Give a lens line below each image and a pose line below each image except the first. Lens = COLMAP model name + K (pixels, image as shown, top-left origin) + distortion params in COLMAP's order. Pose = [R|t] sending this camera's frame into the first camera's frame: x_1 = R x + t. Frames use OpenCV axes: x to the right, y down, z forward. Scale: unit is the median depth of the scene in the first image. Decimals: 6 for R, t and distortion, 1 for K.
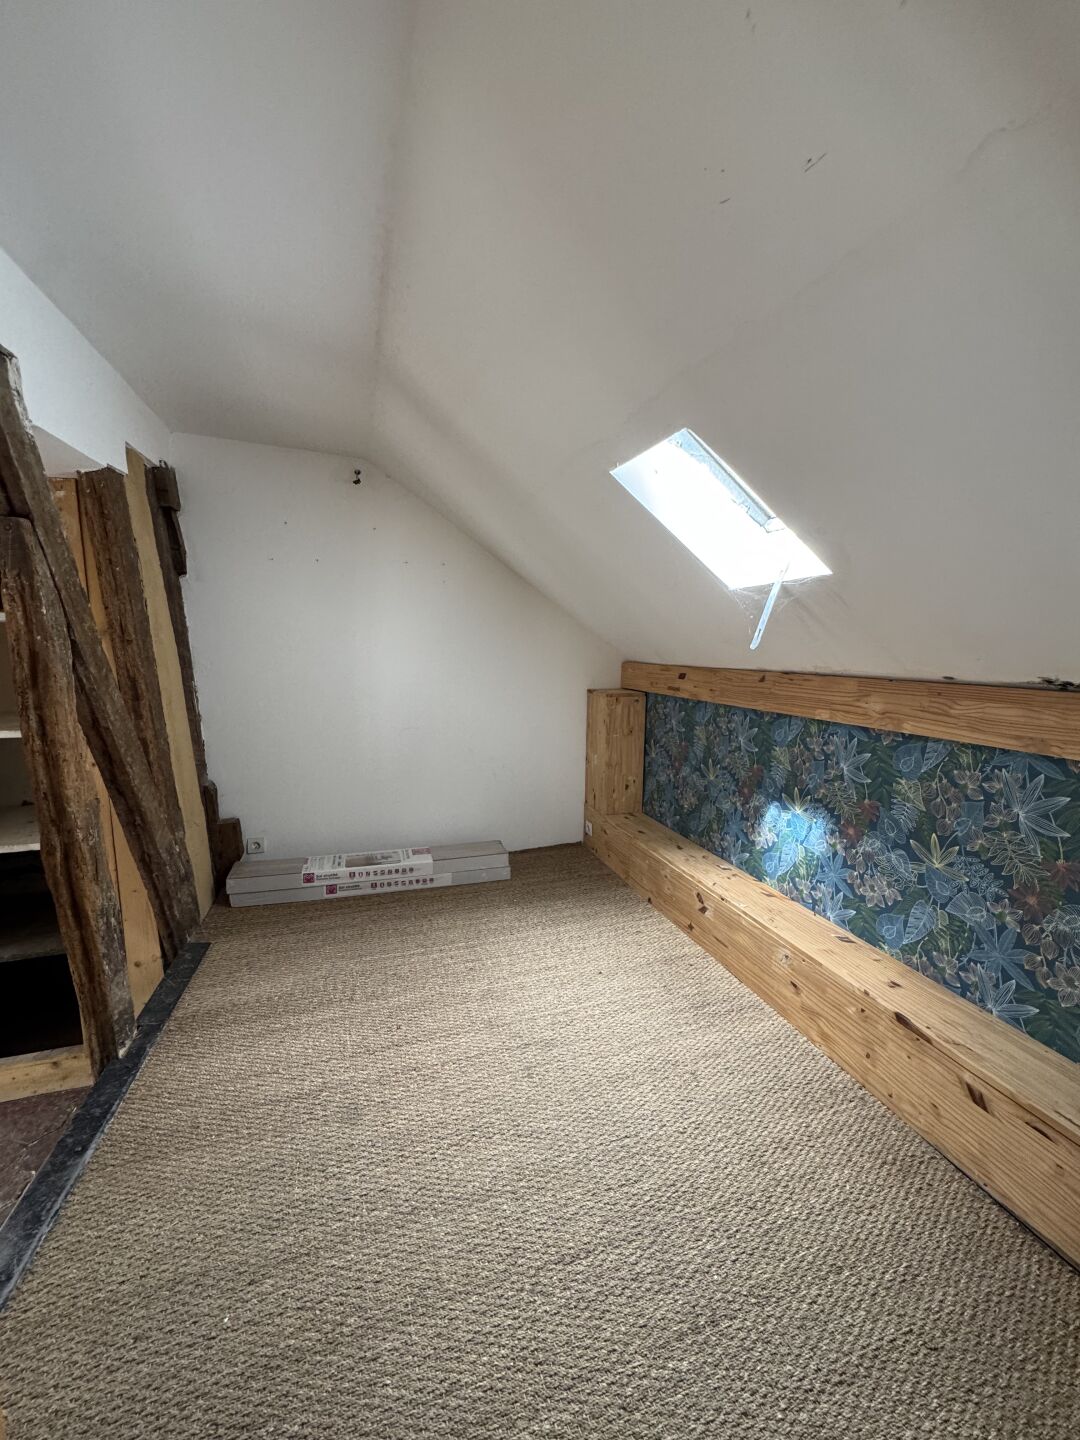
lens RADIAL K [[564.8, 0, 533.1], [0, 564.8, 719.5], [0, 0, 1]] dist [-0.002366, -0.000110]
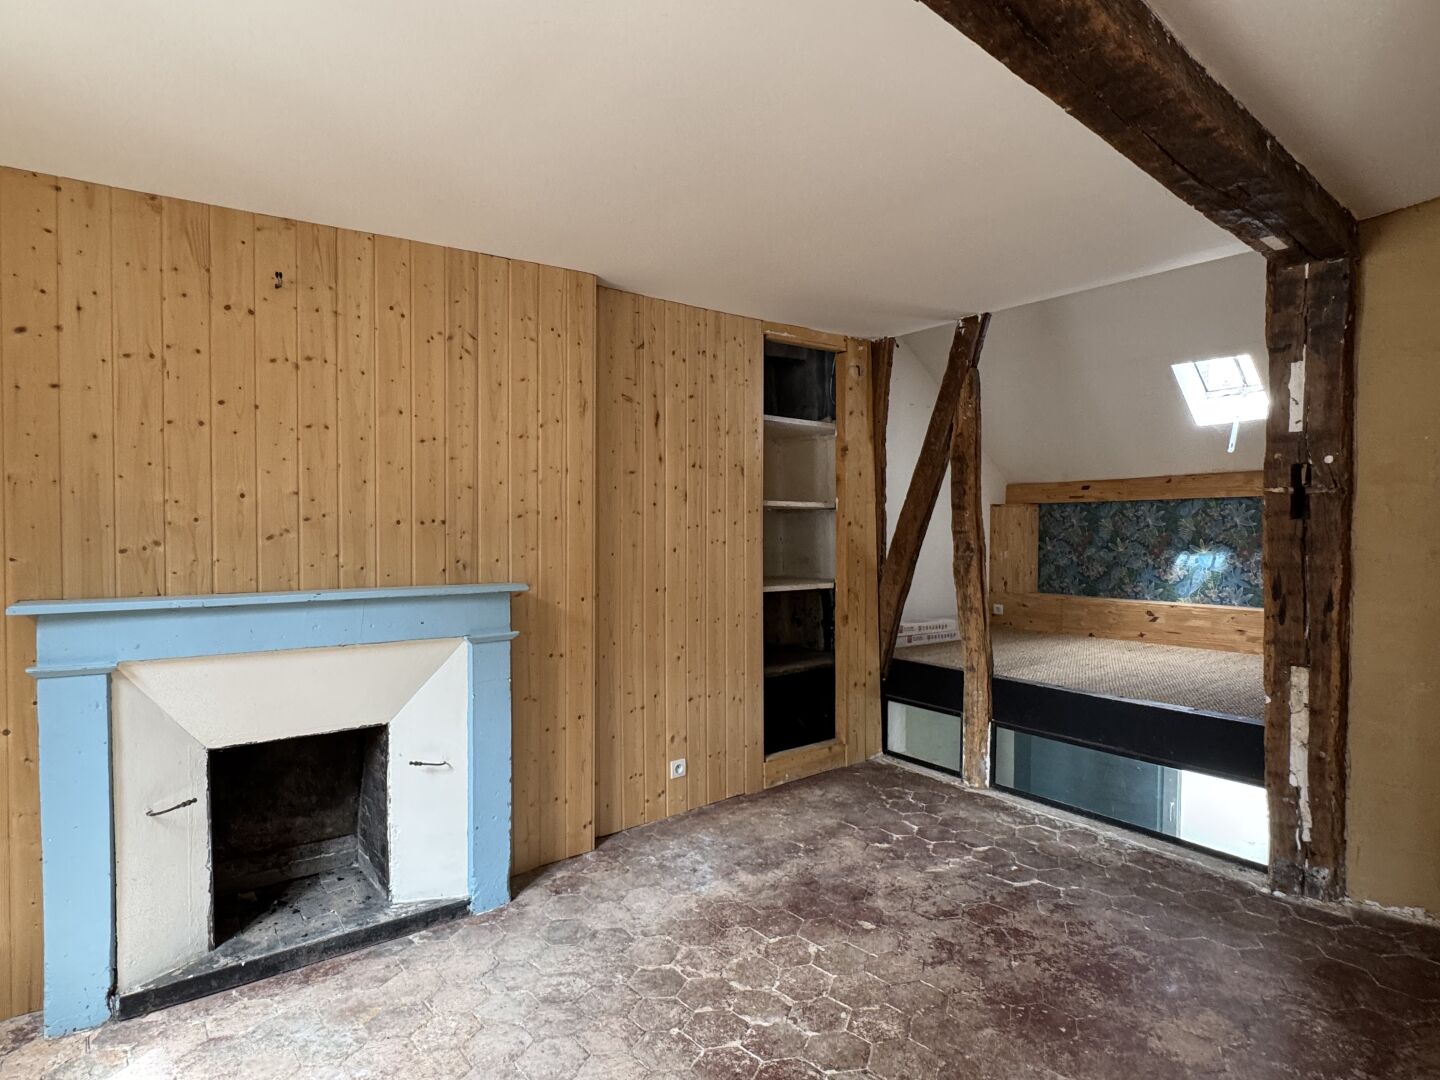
lens RADIAL K [[774.1, 0, 722.3], [0, 774.1, 542.1], [0, 0, 1]] dist [0.000677, 0.000612]
pose [[0.933010, -0.009972, 0.359712, -1.644712], [0.052232, 0.992783, -0.107956, 0.284867], [-0.356040, 0.119513, 0.926797, -0.654153]]
